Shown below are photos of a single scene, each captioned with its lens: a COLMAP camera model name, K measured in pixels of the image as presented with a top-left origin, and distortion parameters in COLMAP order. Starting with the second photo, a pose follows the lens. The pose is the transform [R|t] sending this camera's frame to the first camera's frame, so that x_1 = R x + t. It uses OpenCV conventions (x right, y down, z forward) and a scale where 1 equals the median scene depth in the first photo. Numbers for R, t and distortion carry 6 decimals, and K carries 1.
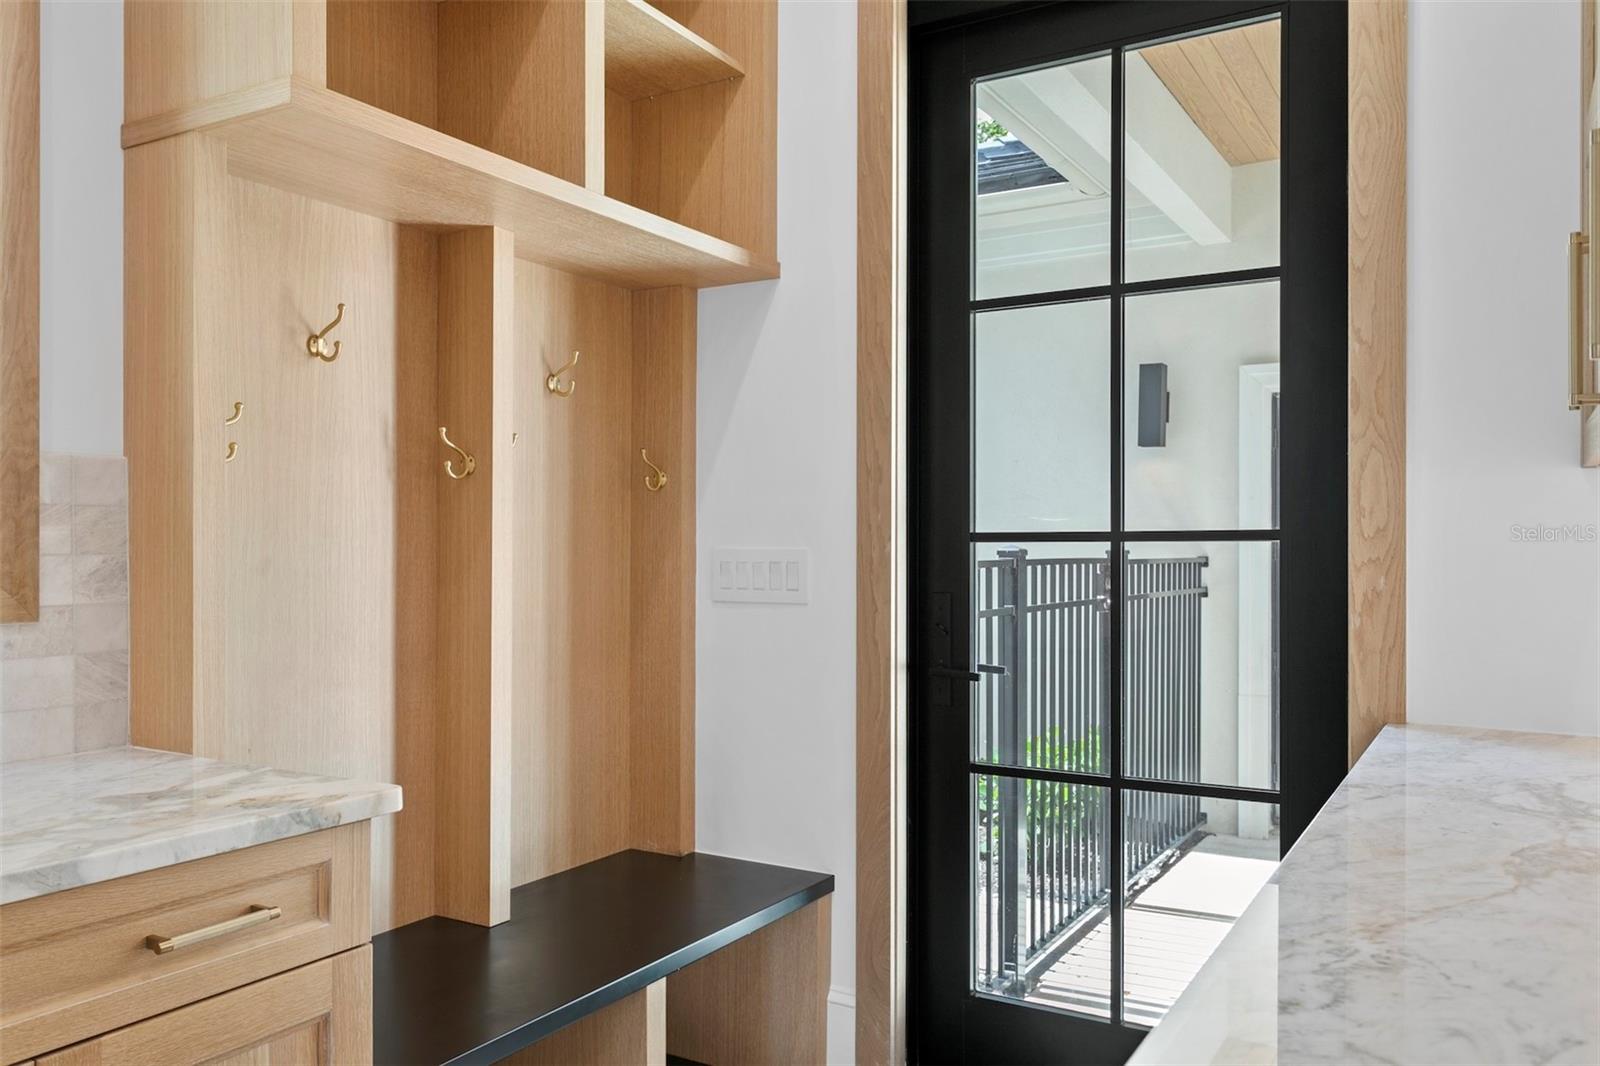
lens RADIAL K [[1206.3, 0, 797.6], [0, 1206.3, 555.4], [0, 0, 1]] dist [-0.001168, -0.000499]
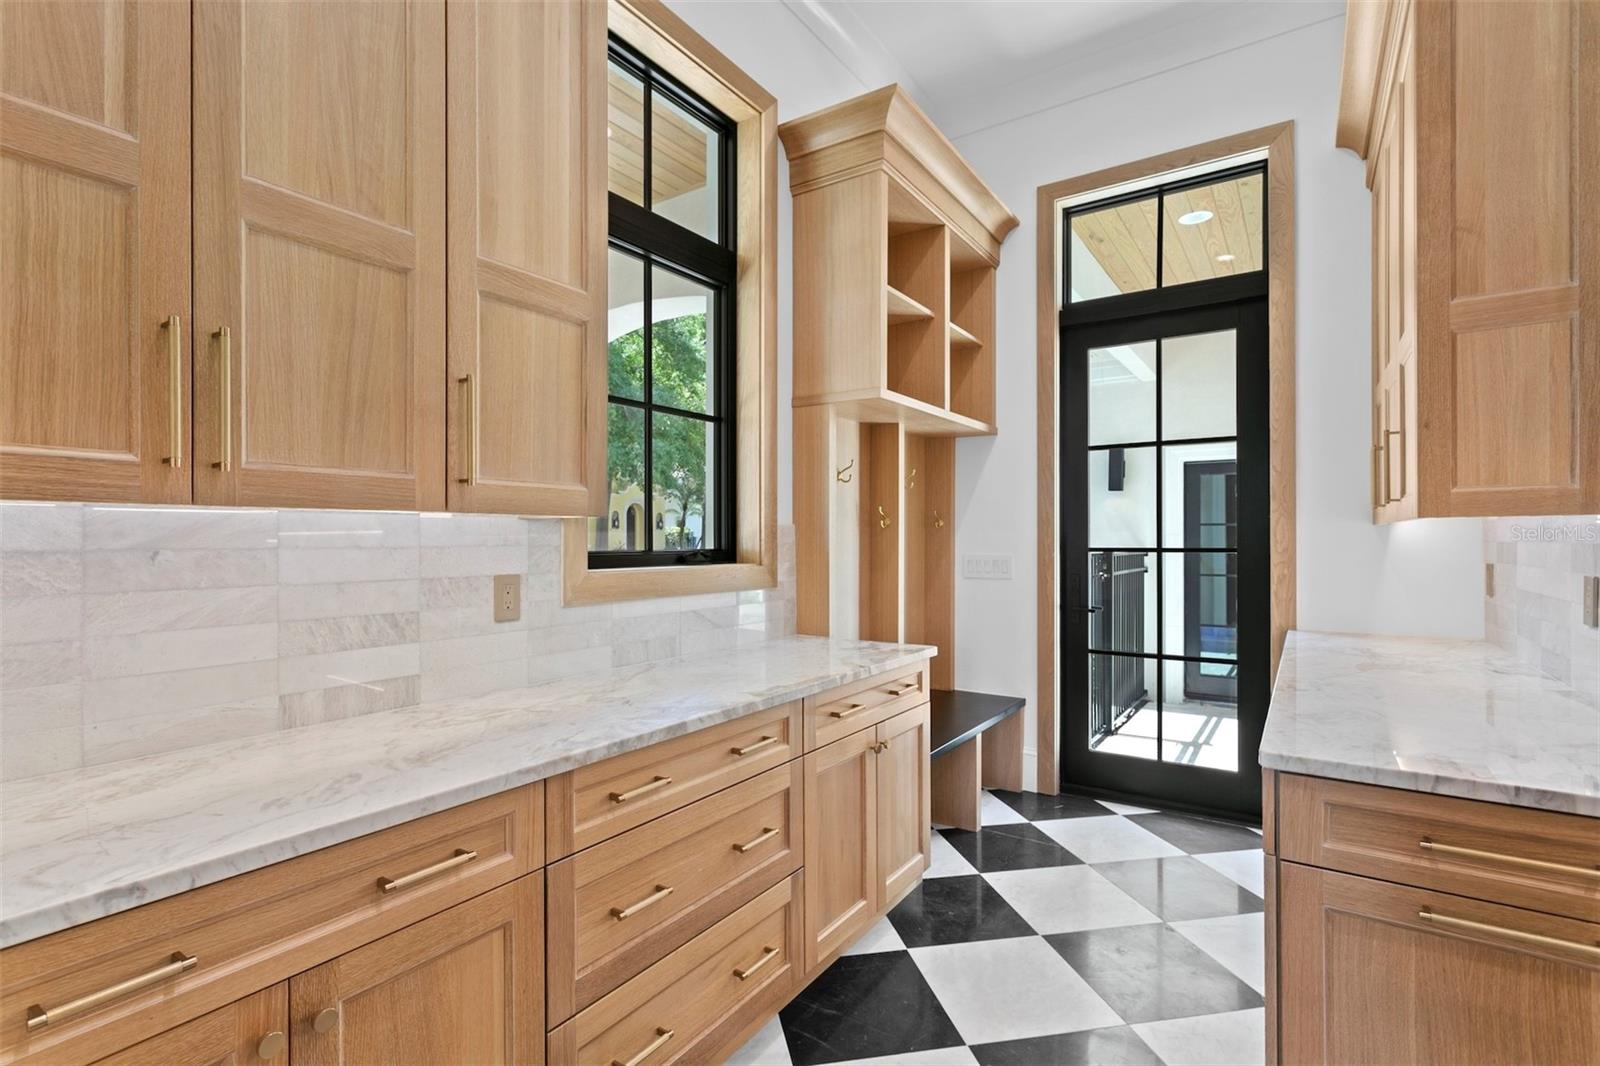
lens RADIAL K [[765.1, 0, 784.0], [0, 765.1, 541.3], [0, 0, 1]] dist [0.001306, 0.000551]
pose [[0.998233, -0.002398, -0.059377, -0.385643], [0.002286, 0.999995, -0.001954, -0.033284], [0.059382, 0.001815, 0.998234, -0.532569]]
